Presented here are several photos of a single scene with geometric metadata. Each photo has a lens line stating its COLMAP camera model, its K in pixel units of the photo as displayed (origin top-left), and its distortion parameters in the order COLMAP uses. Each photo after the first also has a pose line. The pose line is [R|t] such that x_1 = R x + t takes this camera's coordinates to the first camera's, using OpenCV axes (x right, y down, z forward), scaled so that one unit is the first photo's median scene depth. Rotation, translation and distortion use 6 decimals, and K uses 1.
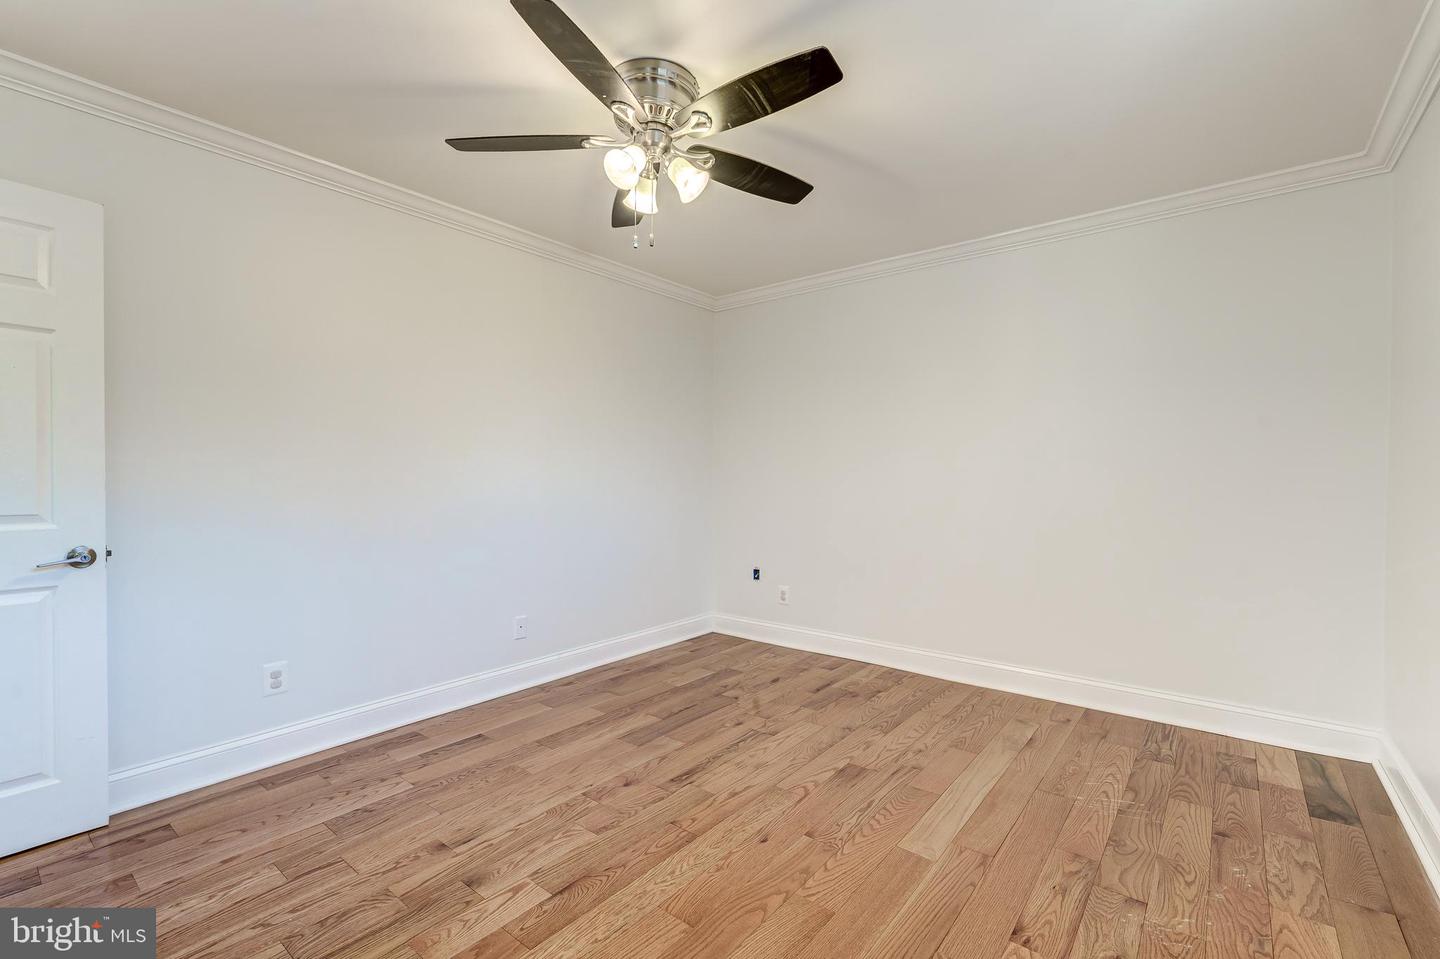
lens RADIAL K [[641.0, 0, 729.7], [0, 641.0, 476.0], [0, 0, 1]] dist [-0.000777, 0.000054]
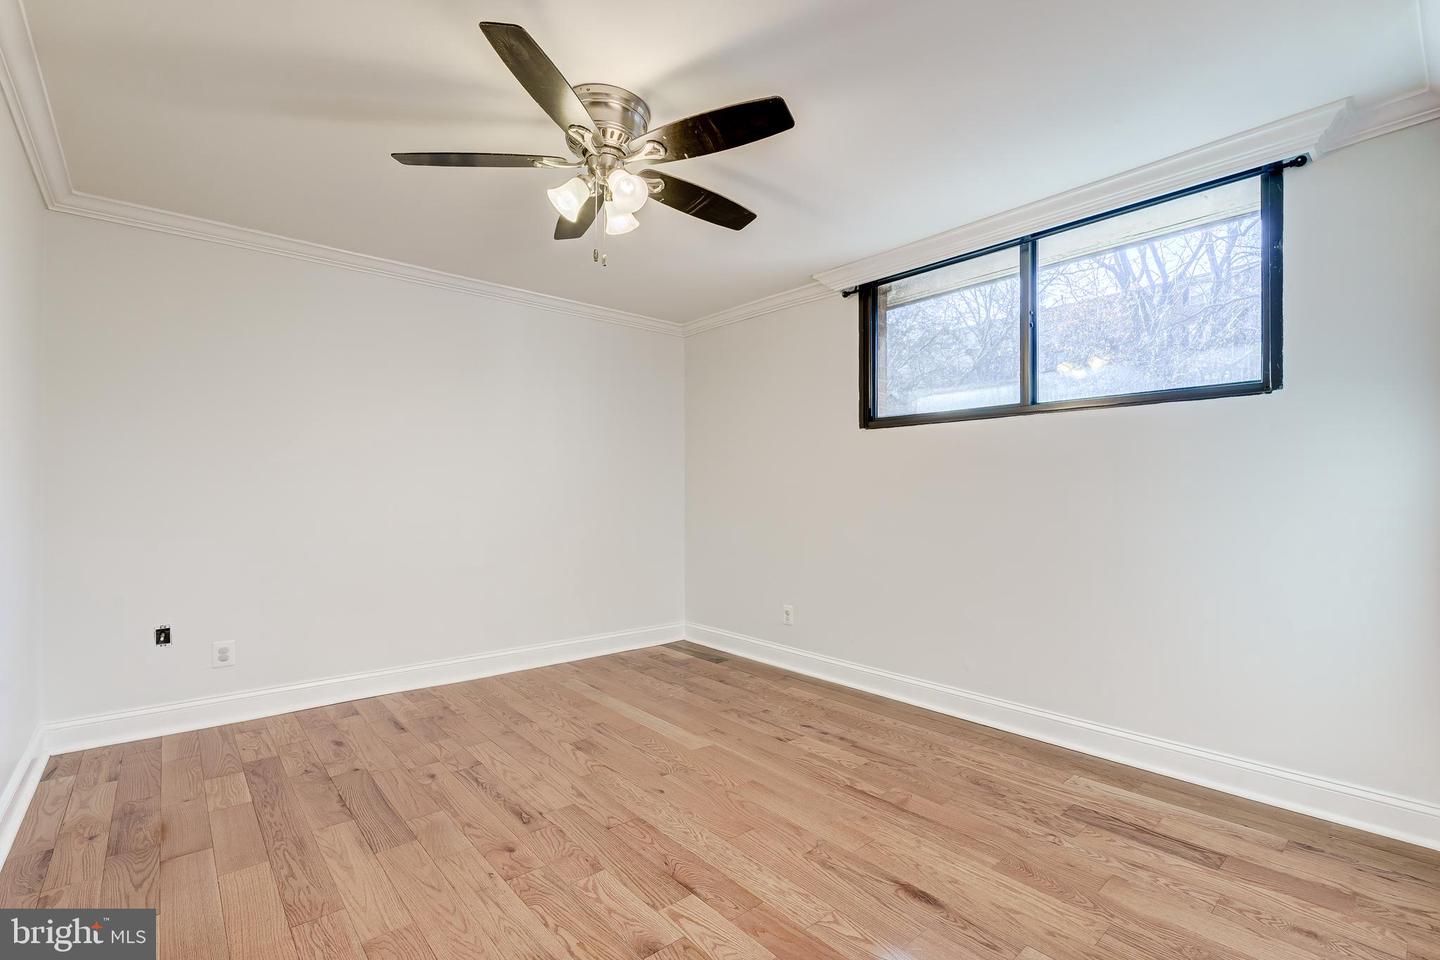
lens RADIAL K [[641.0, 0, 725.5], [0, 641.0, 491.8], [0, 0, 1]] dist [-0.000777, 0.000054]
pose [[0.181393, 0.000812, 0.983410, -0.878157], [-0.005410, 0.999985, 0.000172, -0.002888], [-0.983396, -0.005352, 0.181394, 0.514754]]
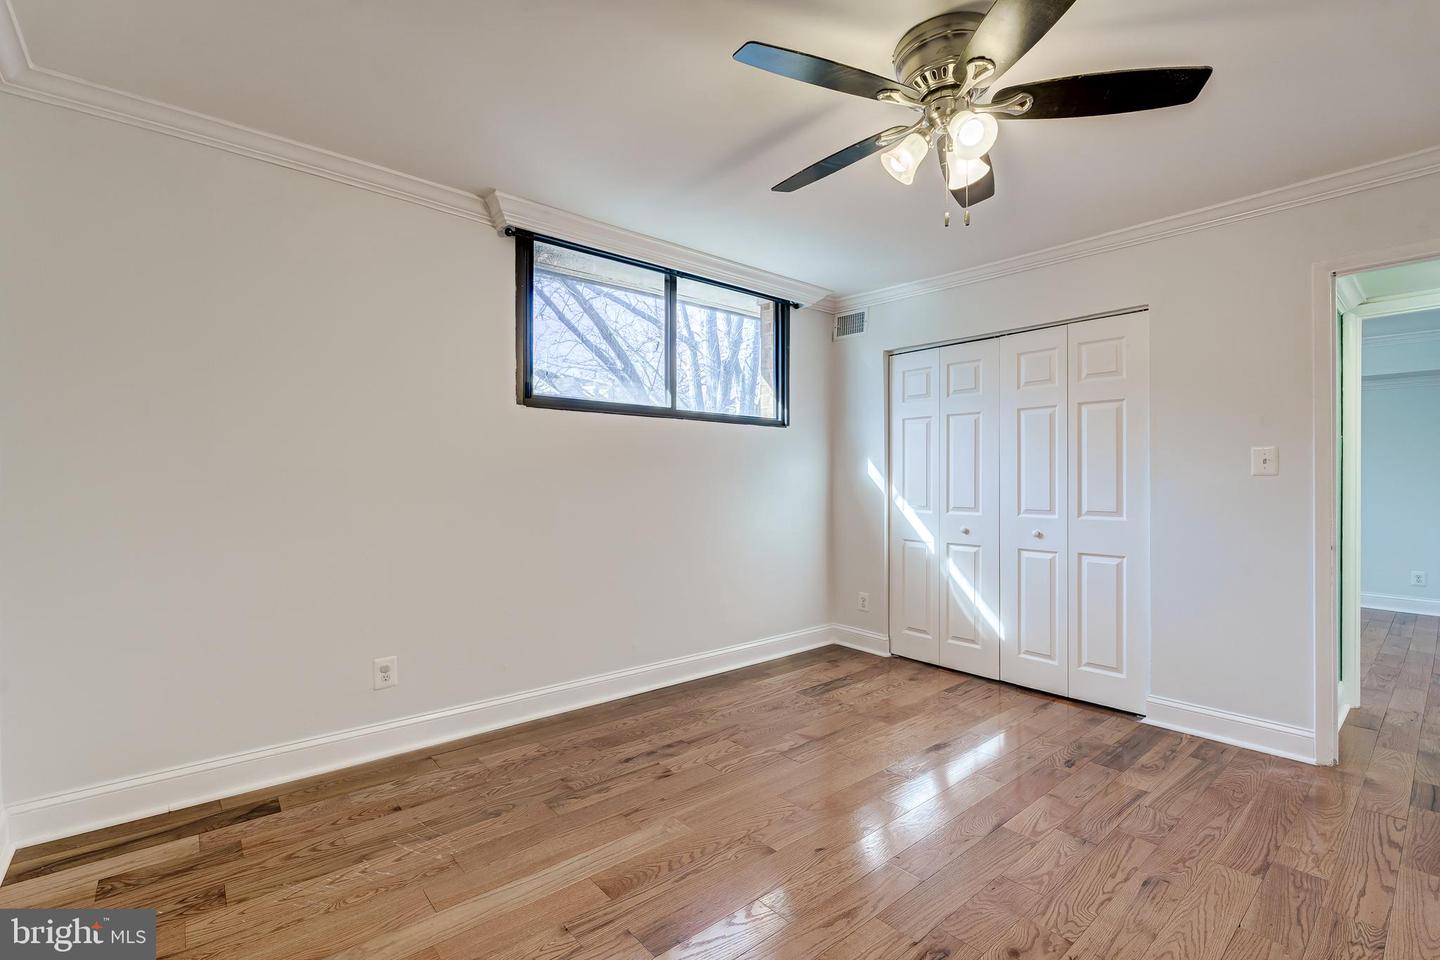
lens RADIAL K [[641.0, 0, 719.5], [0, 641.0, 479.7], [0, 0, 1]] dist [-0.000777, 0.000054]
pose [[-0.980025, -0.003166, 0.198849, 0.007180], [-0.004916, 0.999953, -0.008305, 0.000685], [-0.198813, -0.009117, -0.979995, 1.569757]]
